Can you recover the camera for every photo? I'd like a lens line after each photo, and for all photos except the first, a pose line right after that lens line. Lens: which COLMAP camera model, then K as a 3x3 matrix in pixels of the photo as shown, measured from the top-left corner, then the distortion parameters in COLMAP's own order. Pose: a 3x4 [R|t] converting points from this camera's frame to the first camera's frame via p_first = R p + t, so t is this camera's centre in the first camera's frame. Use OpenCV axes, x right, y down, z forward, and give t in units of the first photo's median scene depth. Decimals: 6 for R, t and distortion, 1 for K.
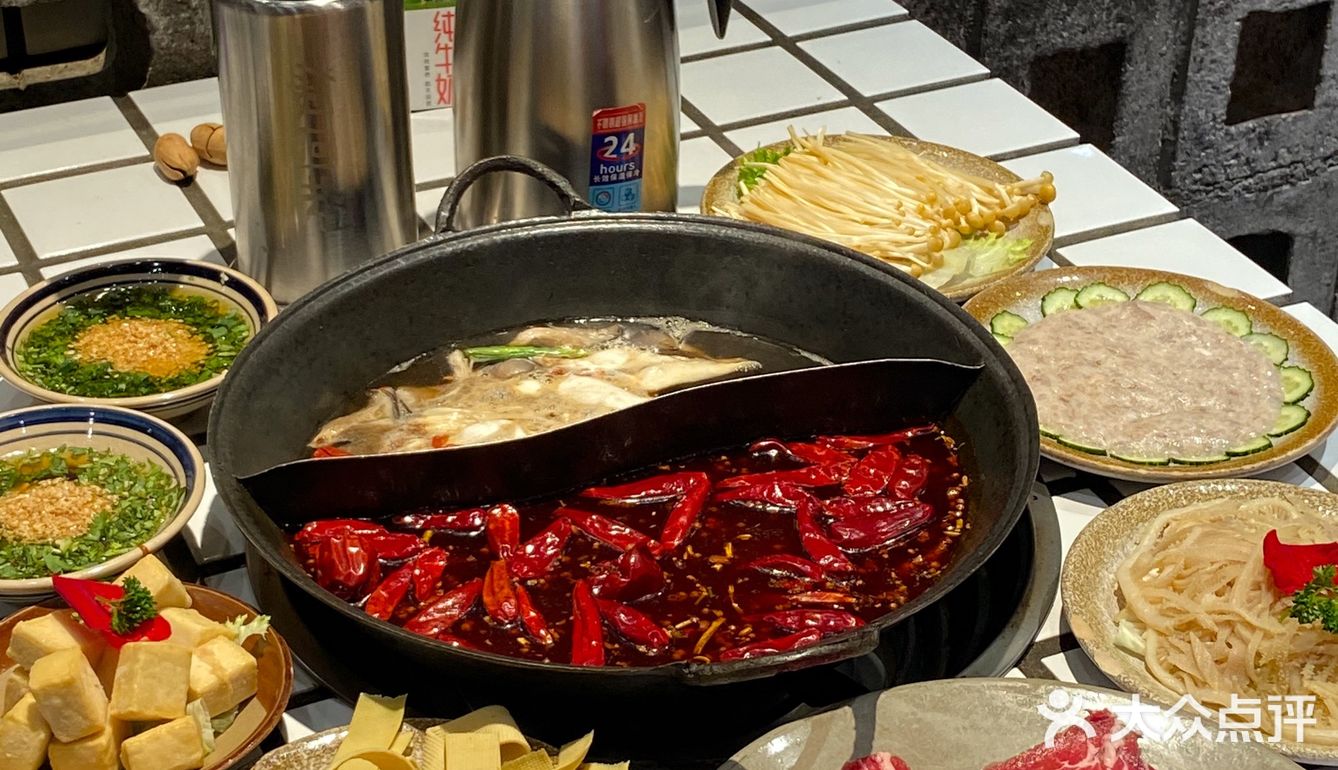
lens RADIAL K [[2407.5, 0, 669.0], [0, 2407.5, 385.0], [0, 0, 1]] dist [0.068059, 0.200627]
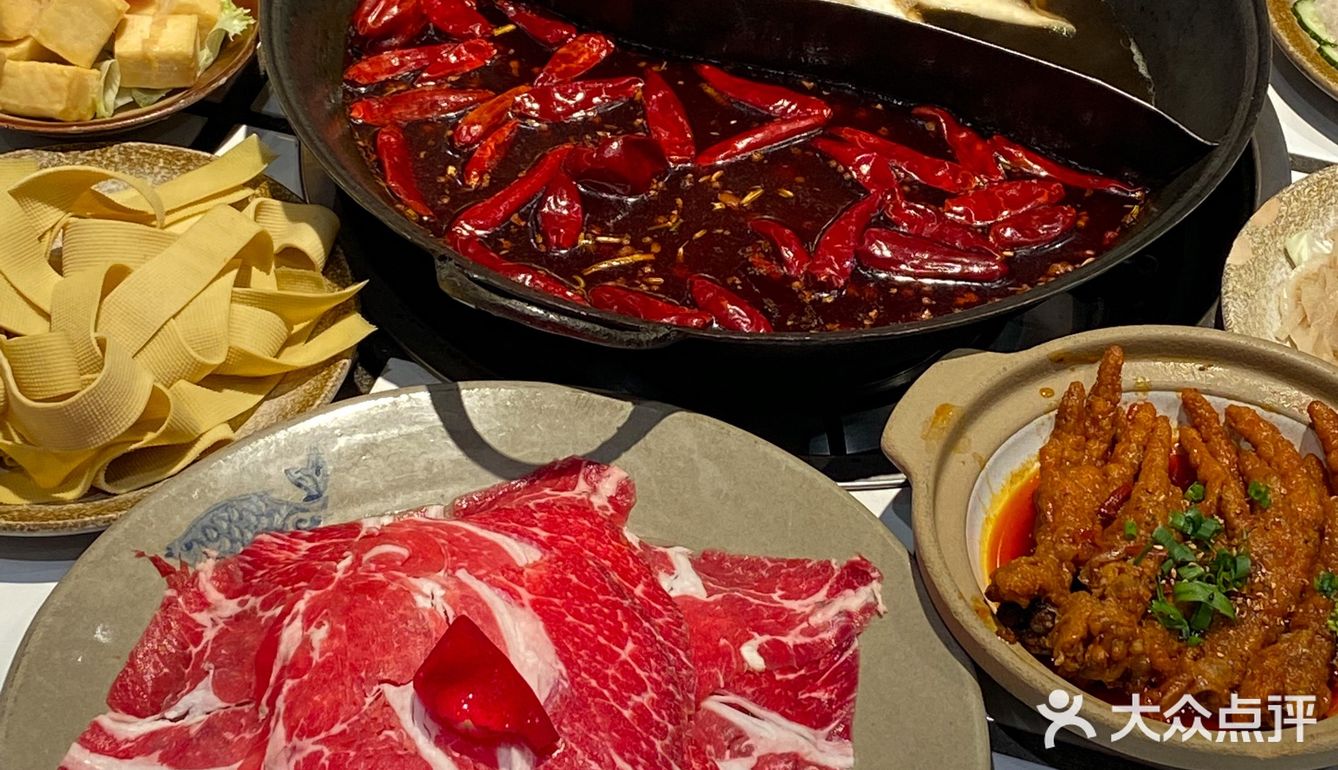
lens RADIAL K [[2668.4, 0, 669.0], [0, 2668.4, 385.0], [0, 0, 1]] dist [0.066640, 0.411200]
pose [[0.731656, 0.476670, -0.487304, 0.486889], [-0.375097, 0.878431, 0.296076, -0.136034], [0.569193, -0.033839, 0.821507, 0.241696]]
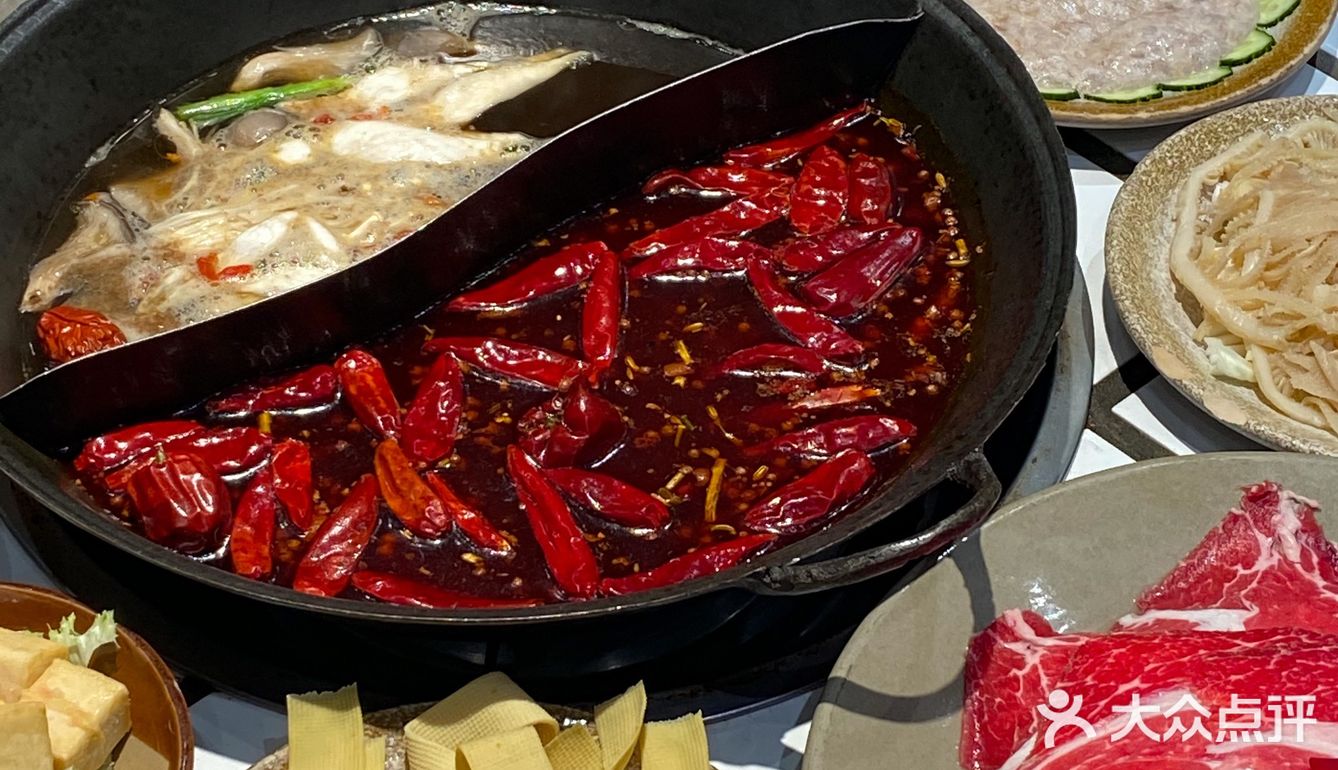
lens RADIAL K [[2825.7, 0, 669.0], [0, 2825.7, 385.0], [0, 0, 1]] dist [0.059380, 0.453246]
pose [[0.951520, -0.213989, 0.220948, -0.171964], [0.164142, 0.960757, 0.223613, -0.114506], [-0.260128, -0.176505, 0.949305, 0.199694]]
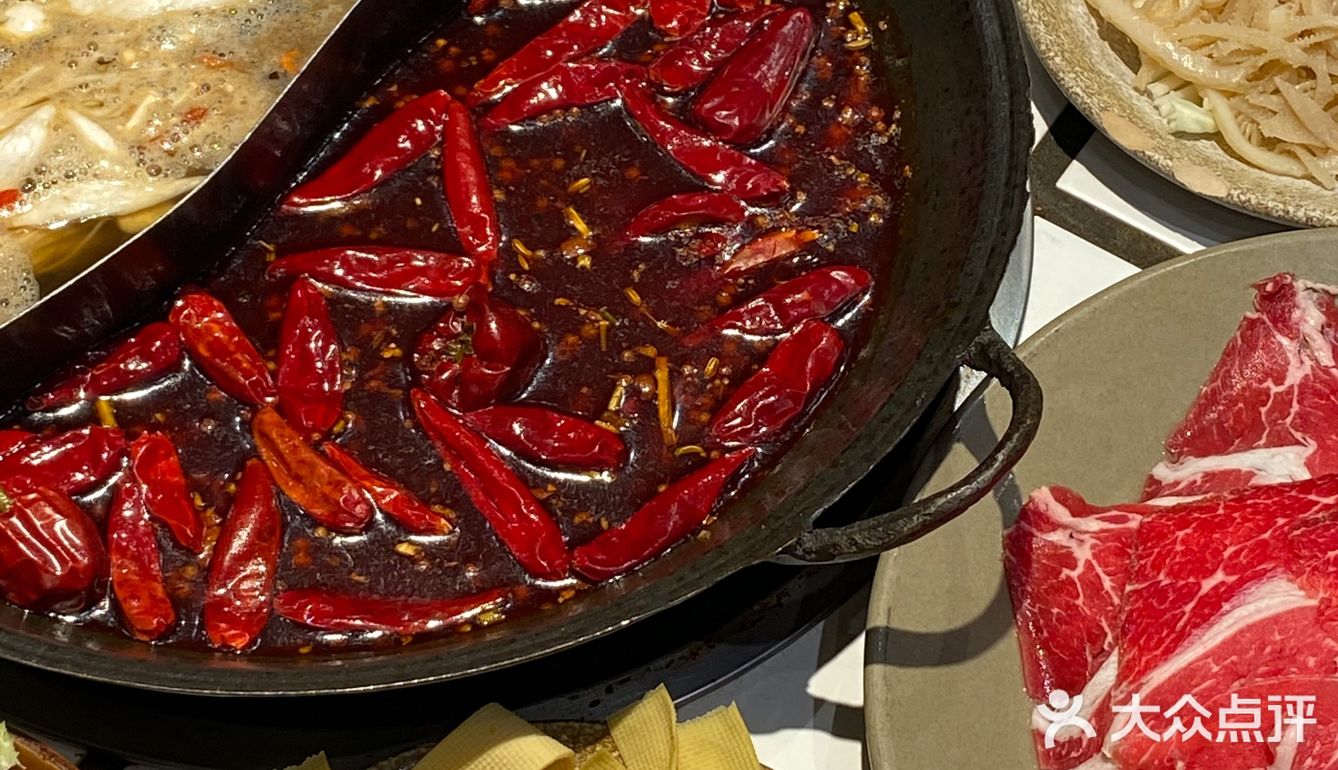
lens RADIAL K [[2825.7, 0, 669.0], [0, 2825.7, 385.0], [0, 0, 1]] dist [0.059380, 0.453246]
pose [[0.850796, -0.425719, 0.308073, -0.195343], [0.260295, 0.850689, 0.456700, -0.218918], [-0.456500, -0.308369, 0.834575, 0.393790]]
